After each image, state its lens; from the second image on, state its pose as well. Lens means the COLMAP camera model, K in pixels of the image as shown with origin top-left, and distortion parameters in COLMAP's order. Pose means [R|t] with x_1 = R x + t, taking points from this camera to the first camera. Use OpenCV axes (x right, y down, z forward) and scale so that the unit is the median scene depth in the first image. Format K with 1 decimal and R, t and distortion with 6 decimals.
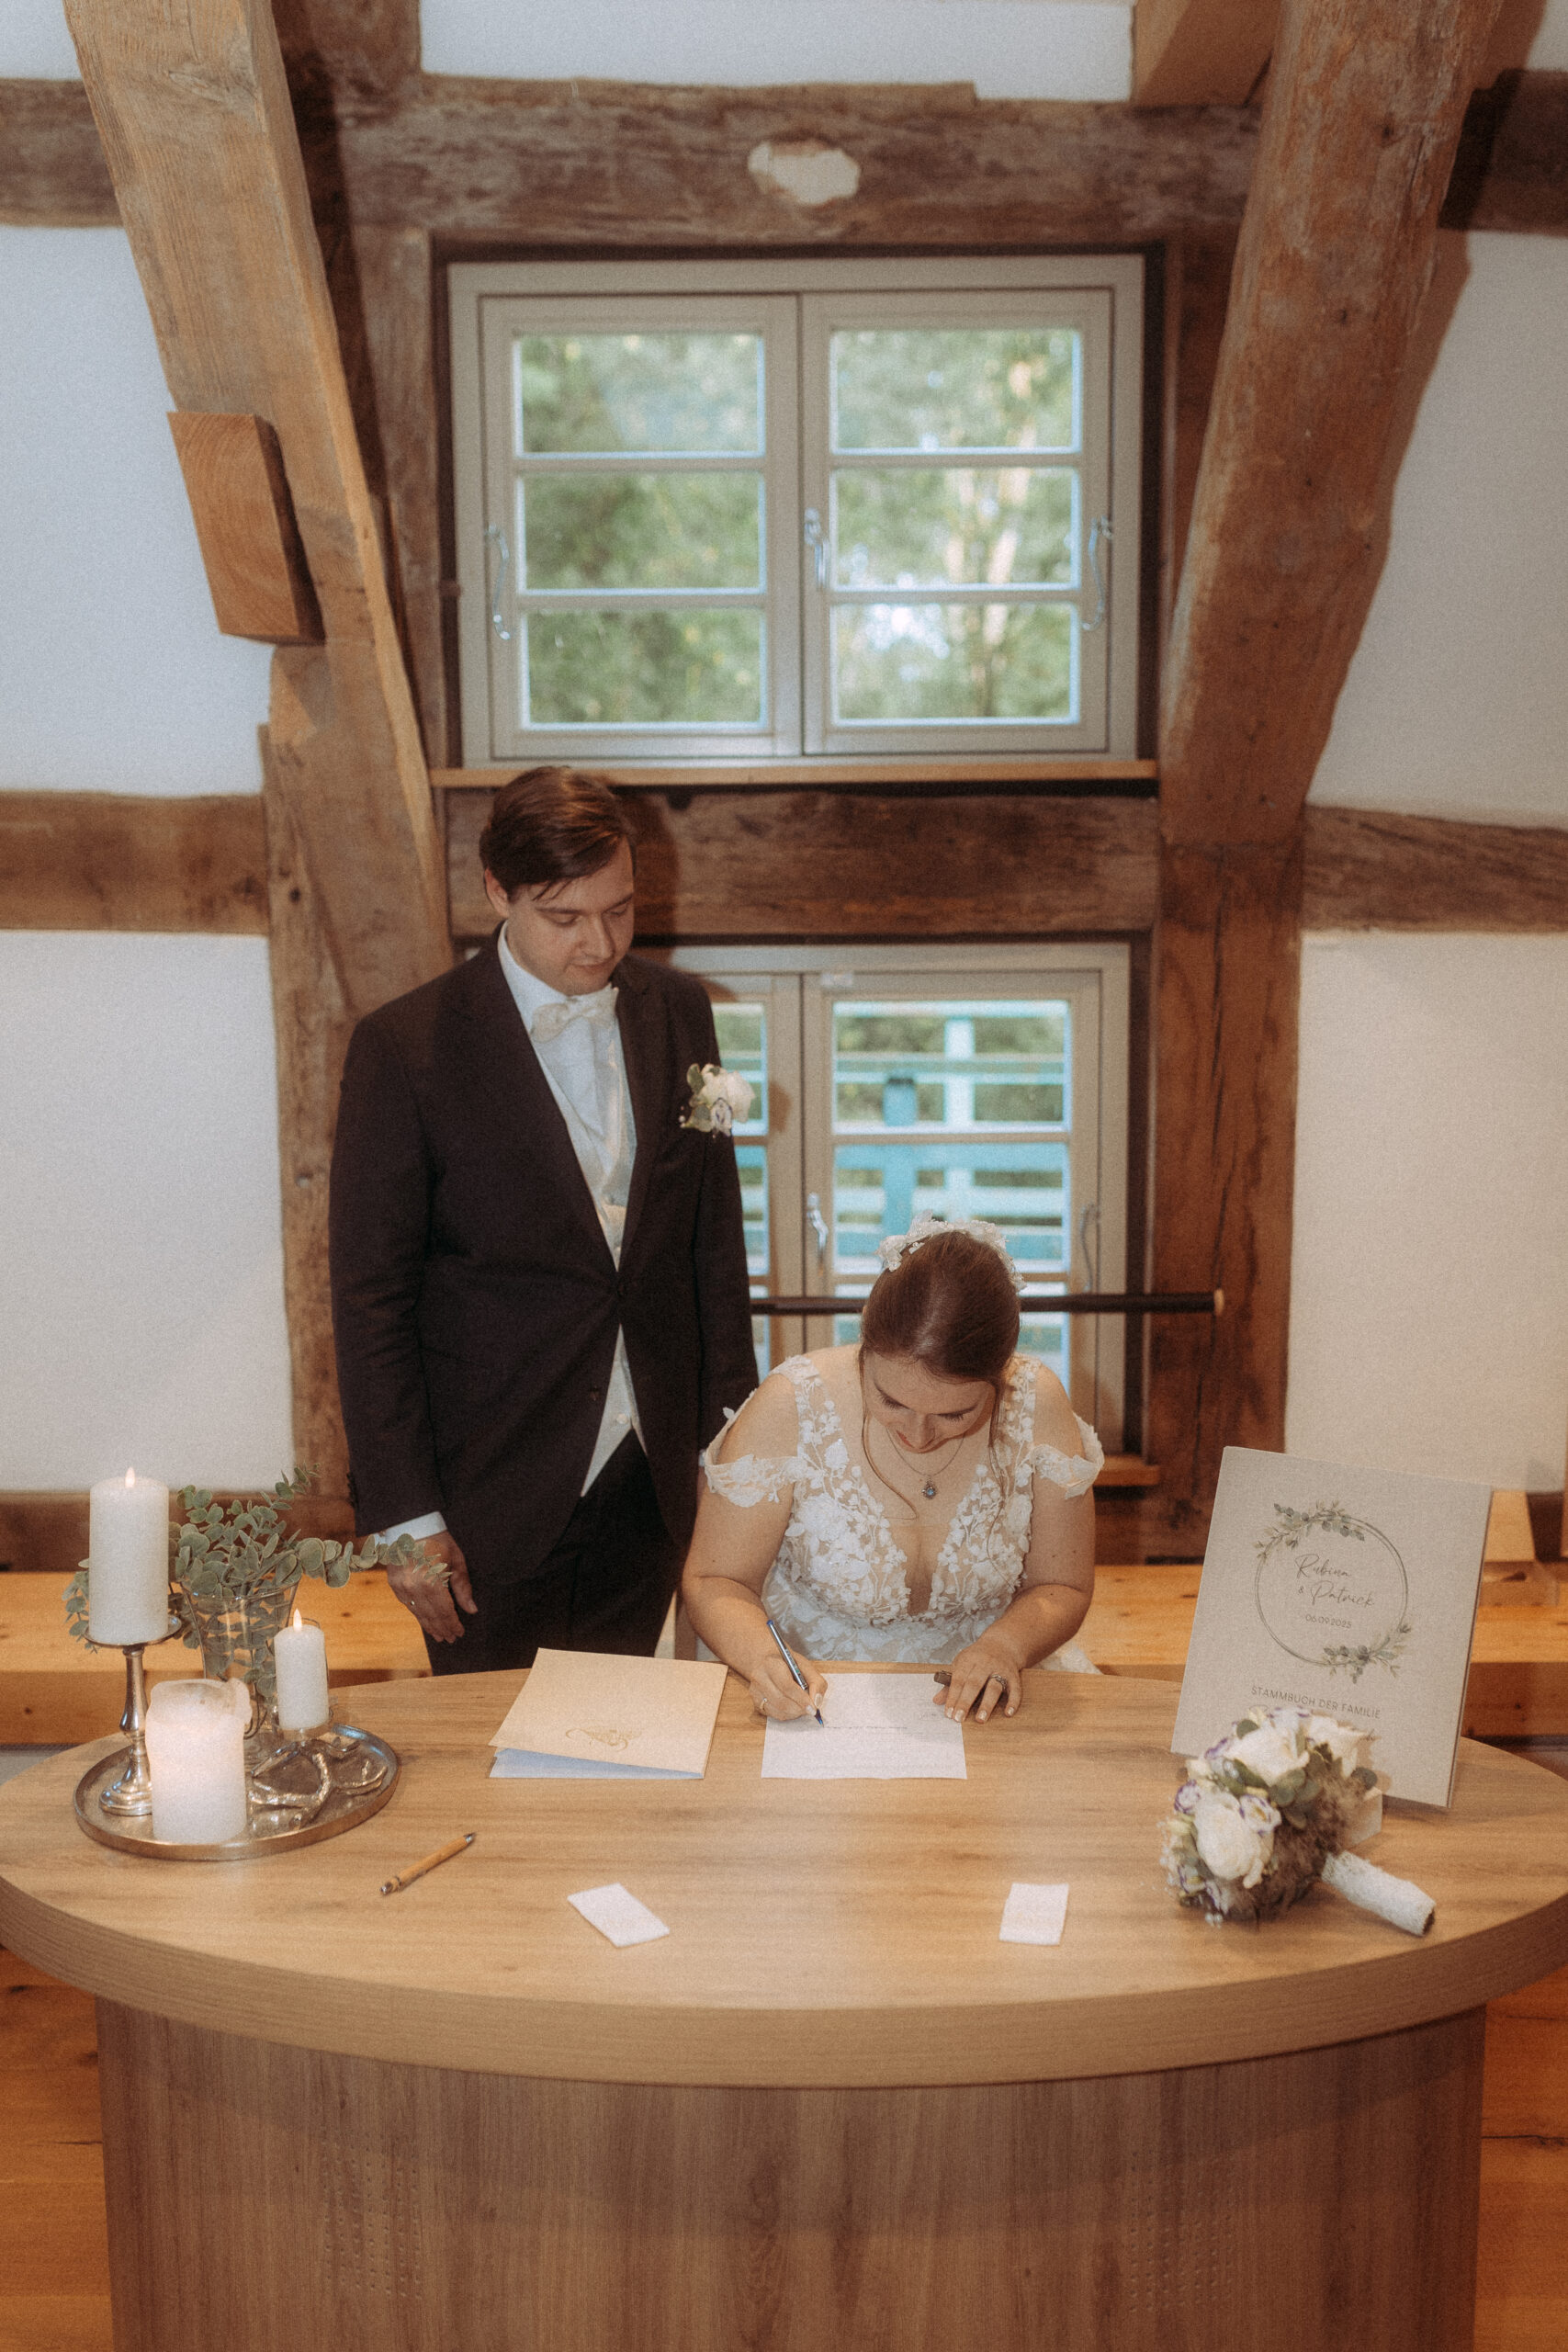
lens RADIAL K [[2311.0, 0, 847.2], [0, 2311.0, 1169.1], [0, 0, 1]] dist [0.000065, 0.005303]
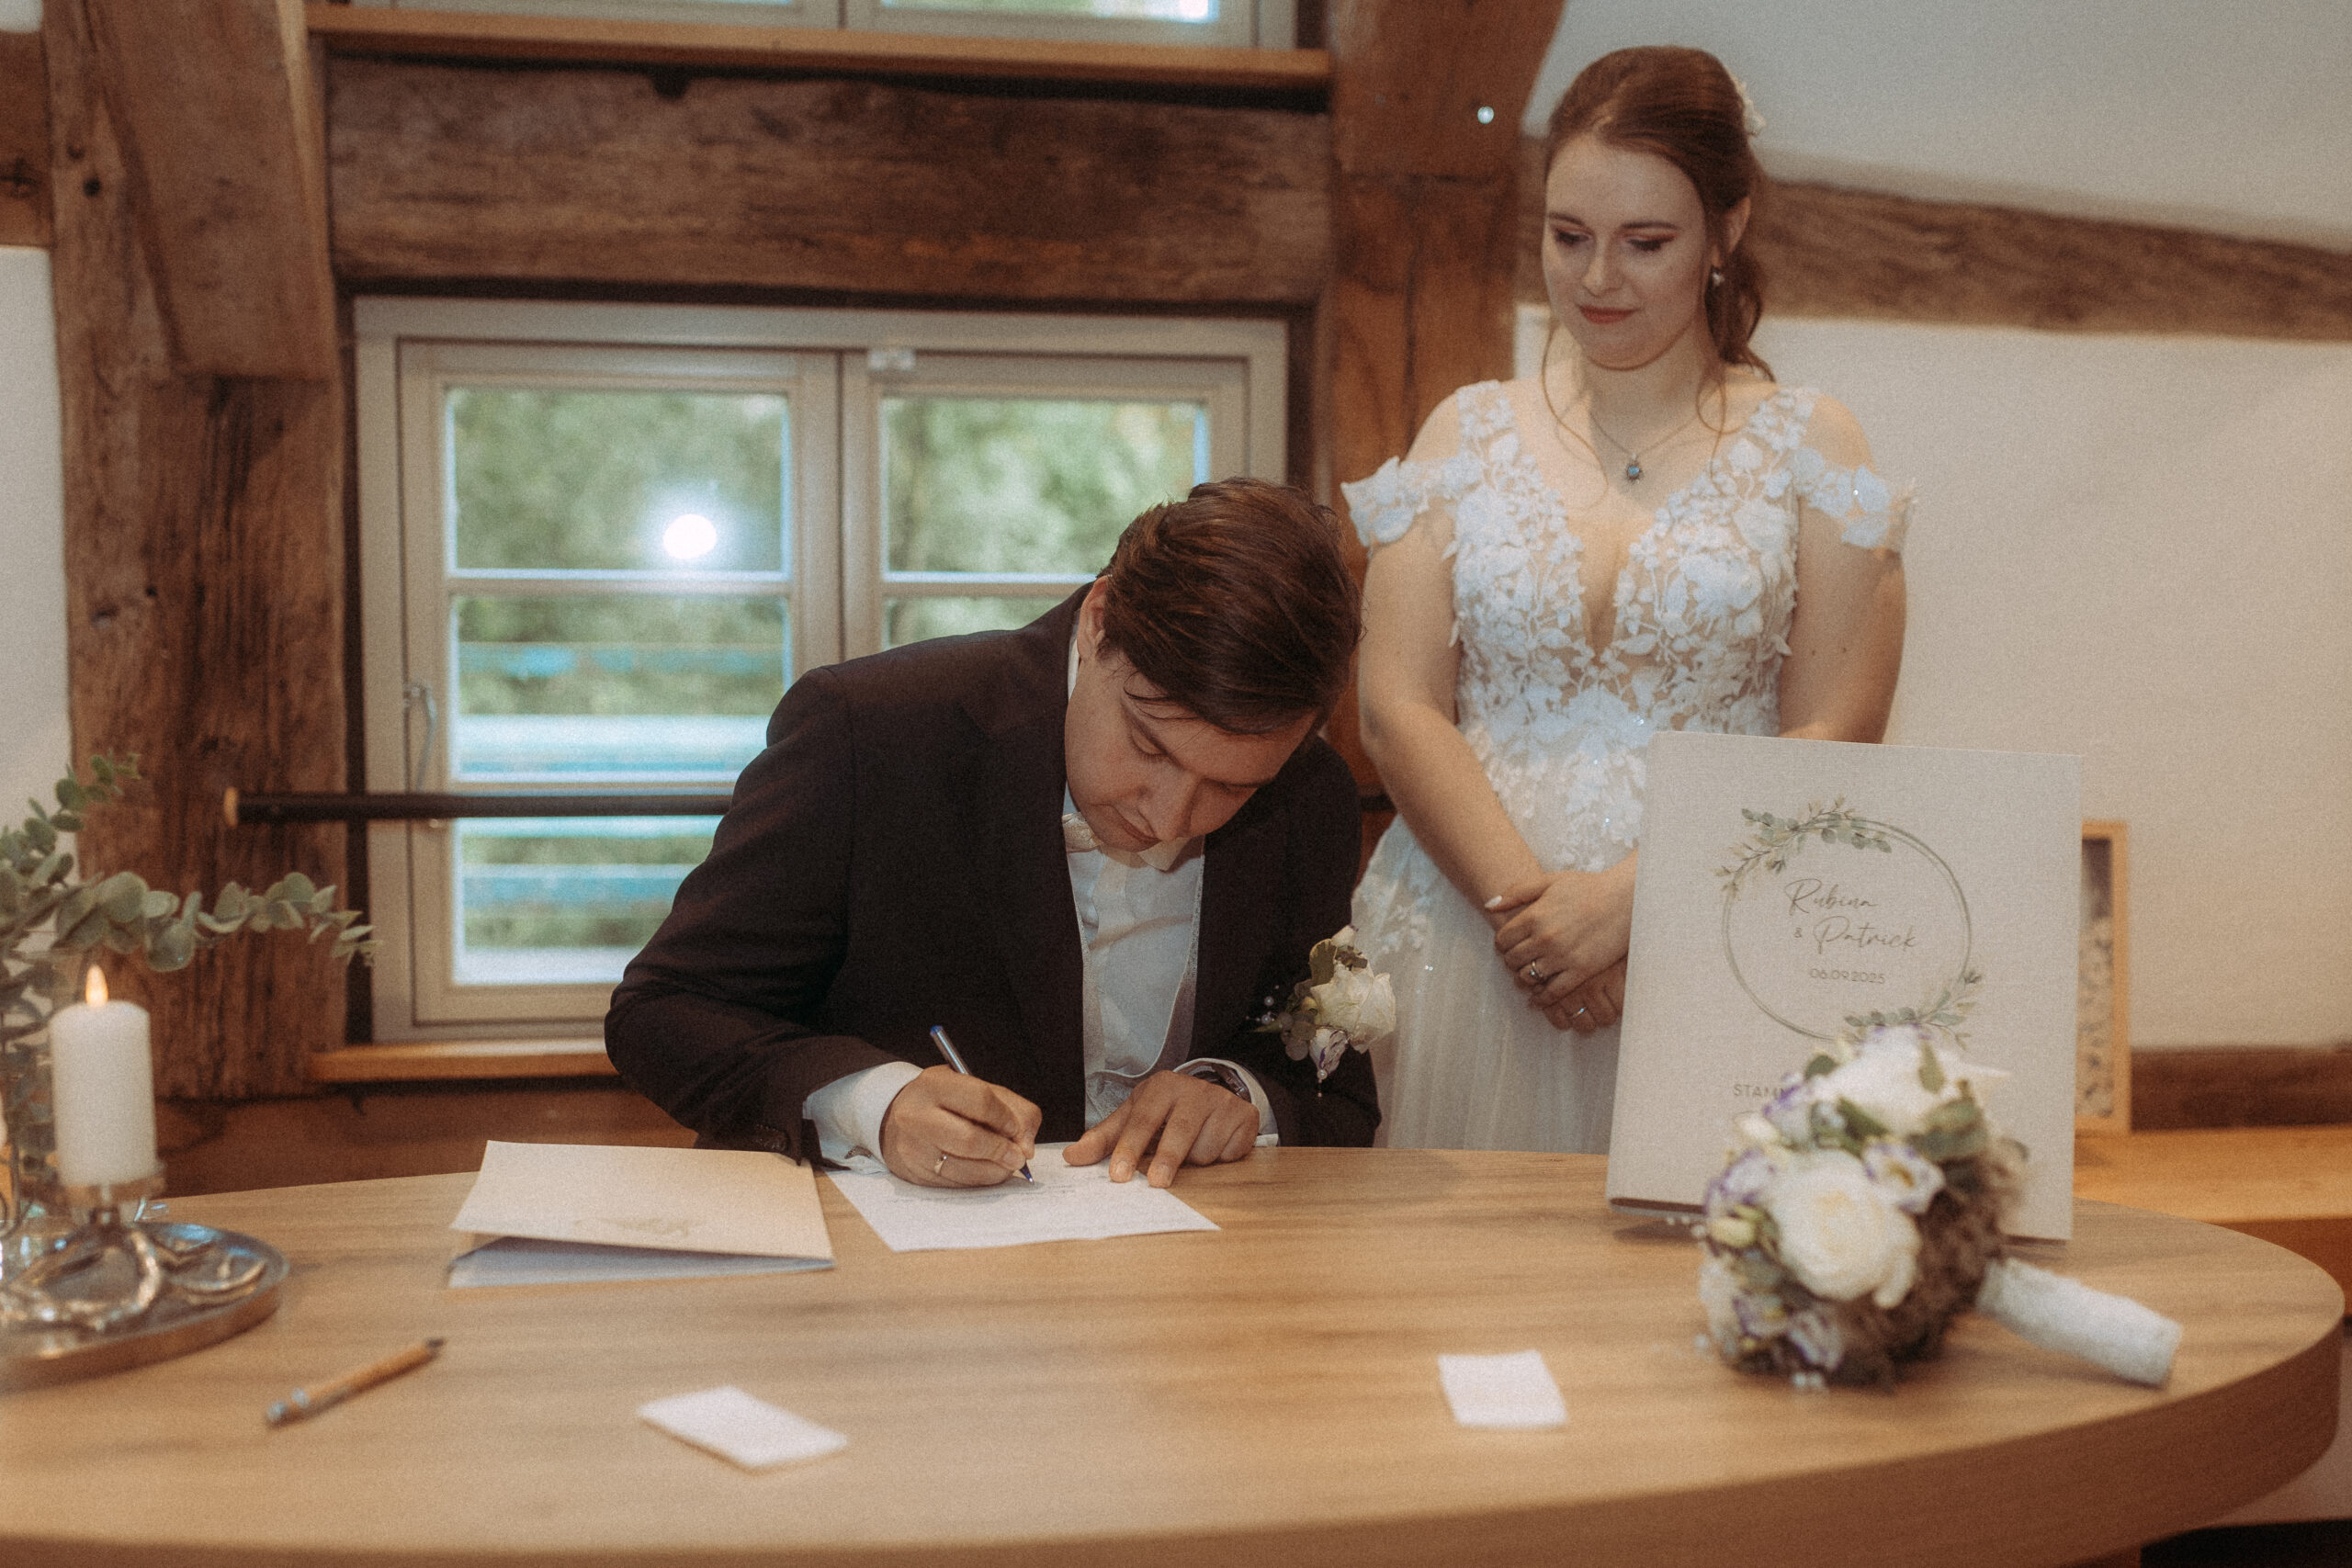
lens RADIAL K [[2461.4, 0, 1176.3], [0, 2461.4, 919.4], [0, 0, 1]] dist [-0.000250, 0.009118]
pose [[0.983171, -0.006575, 0.182569, -0.059924], [0.015897, 0.998640, -0.049647, 0.136841], [-0.181994, 0.051714, 0.981939, 0.245115]]
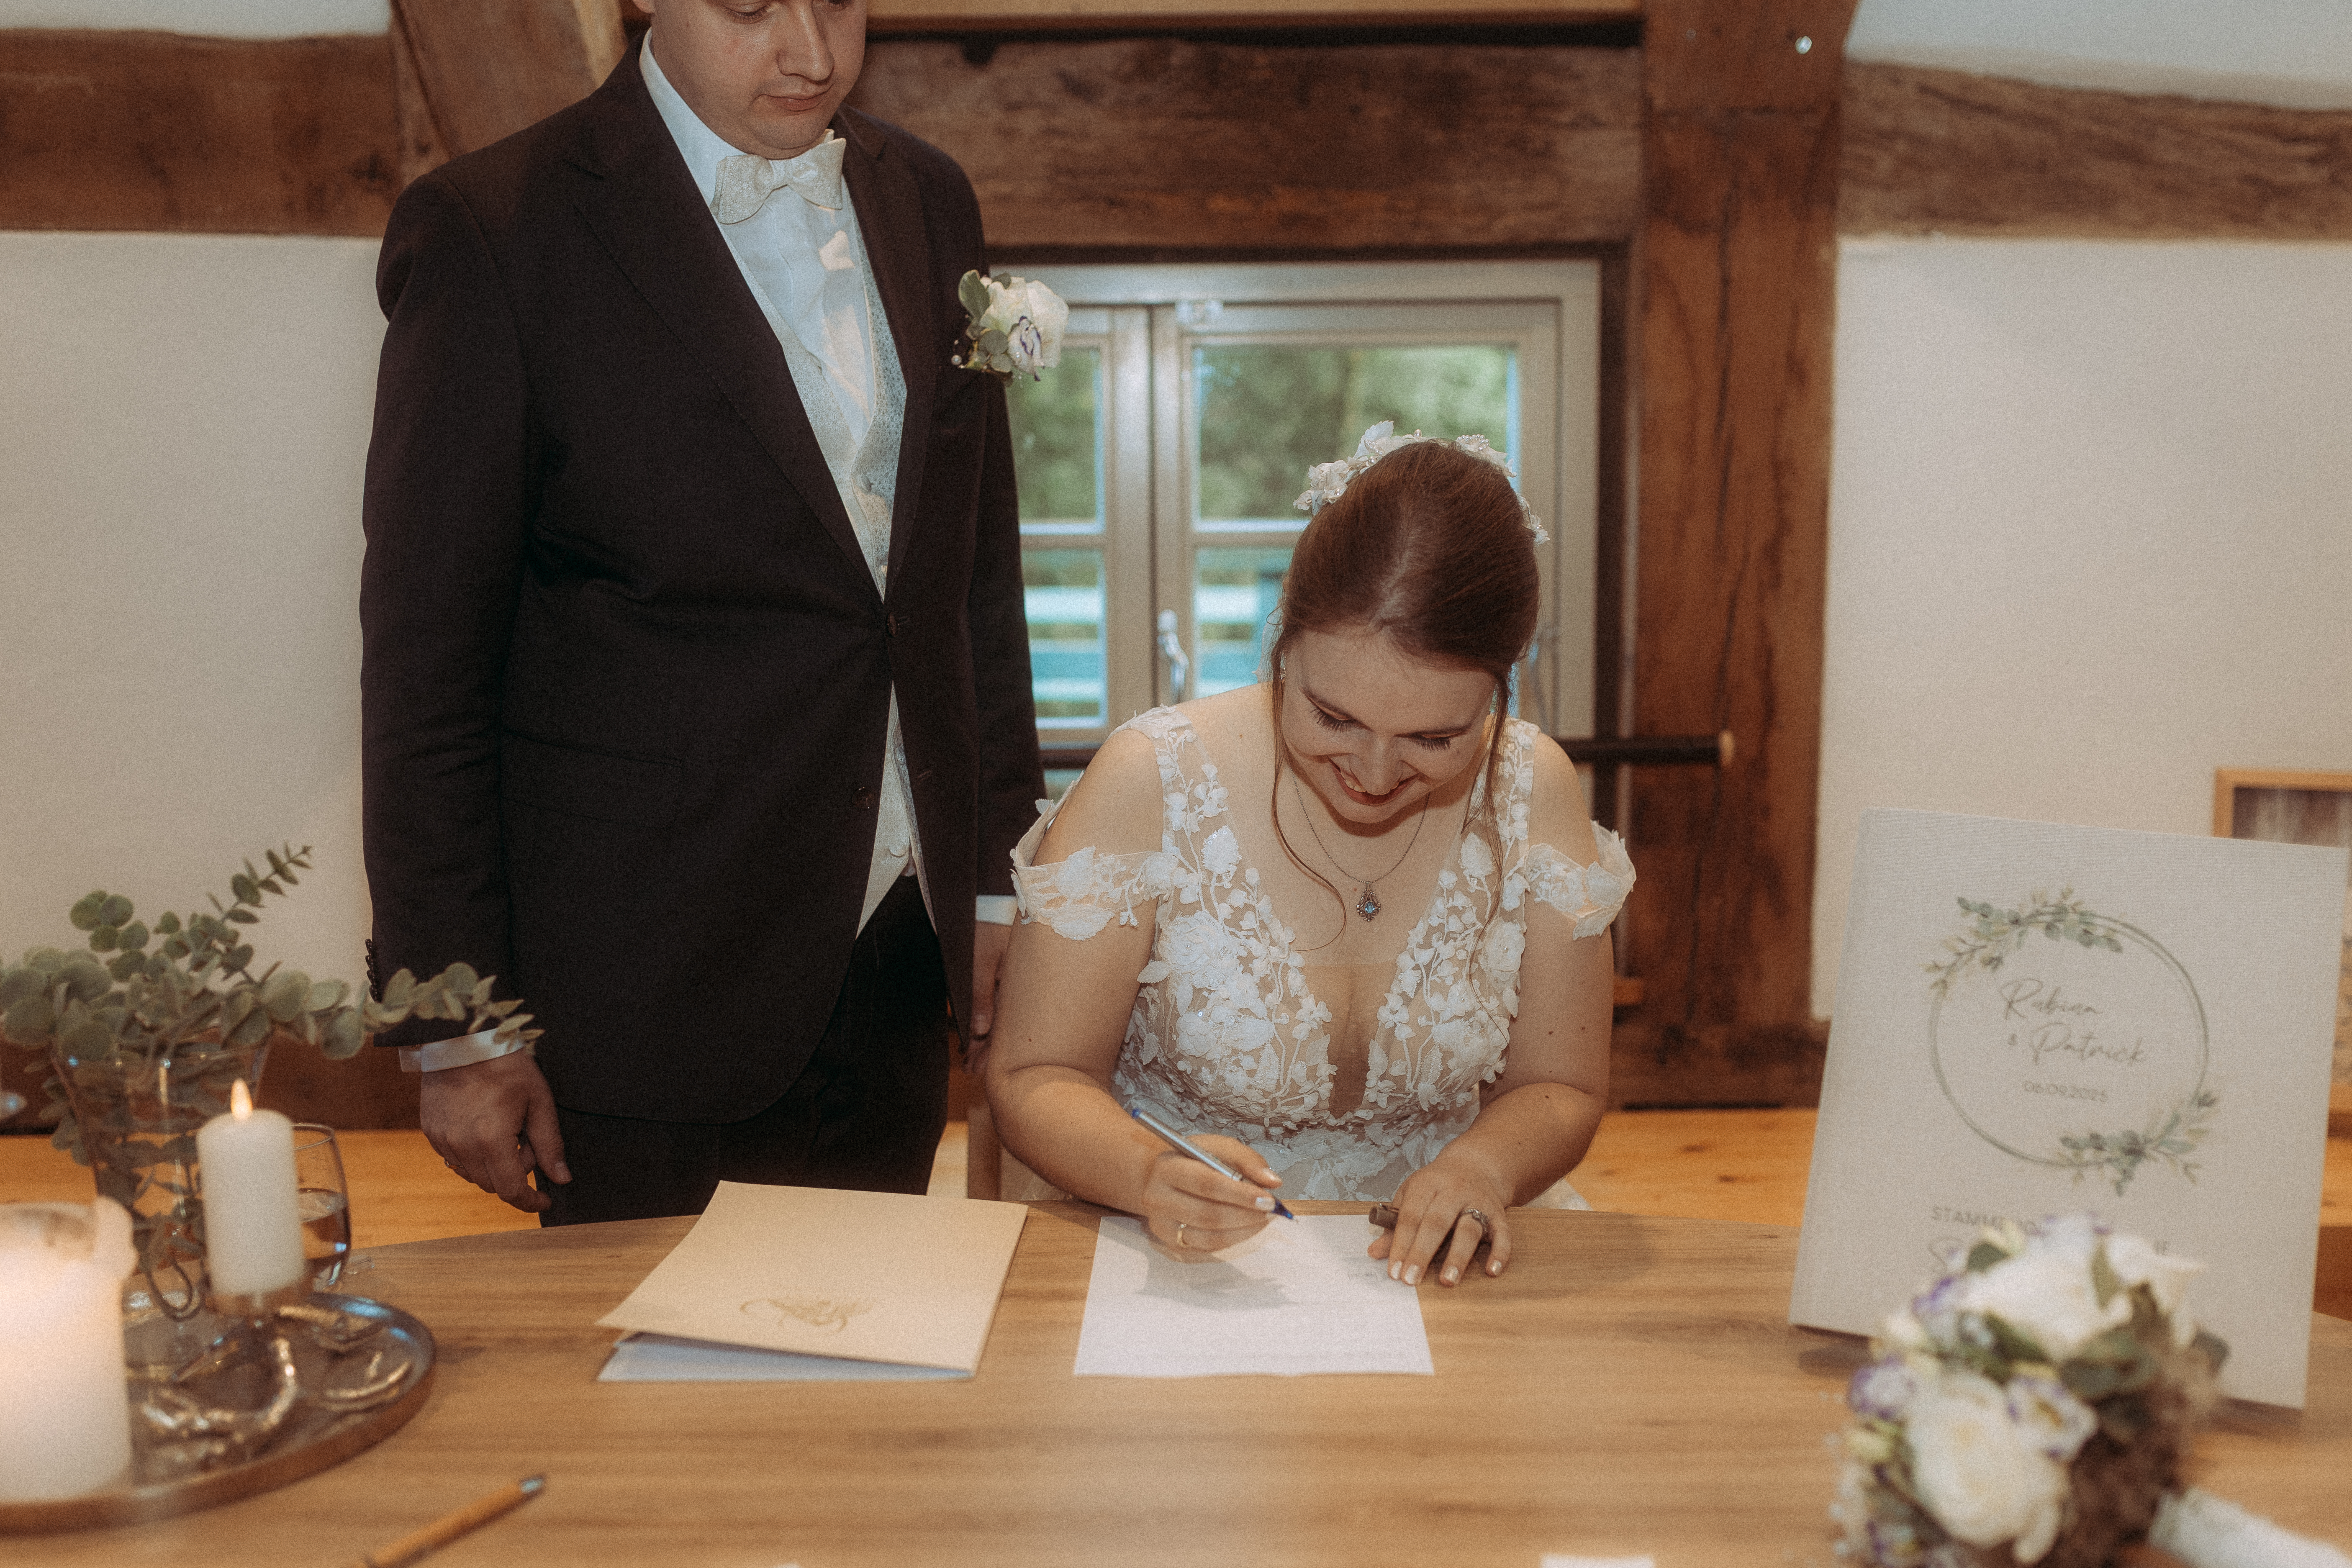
lens RADIAL K [[2311.1, 0, 1263.6], [0, 2311.1, 828.7], [0, 0, 1]] dist [0.000065, 0.005303]
pose [[0.999674, -0.004505, 0.025147, -0.002947], [0.004573, 0.999986, -0.002667, 0.085262], [-0.025134, 0.002781, 0.999680, 0.280583]]
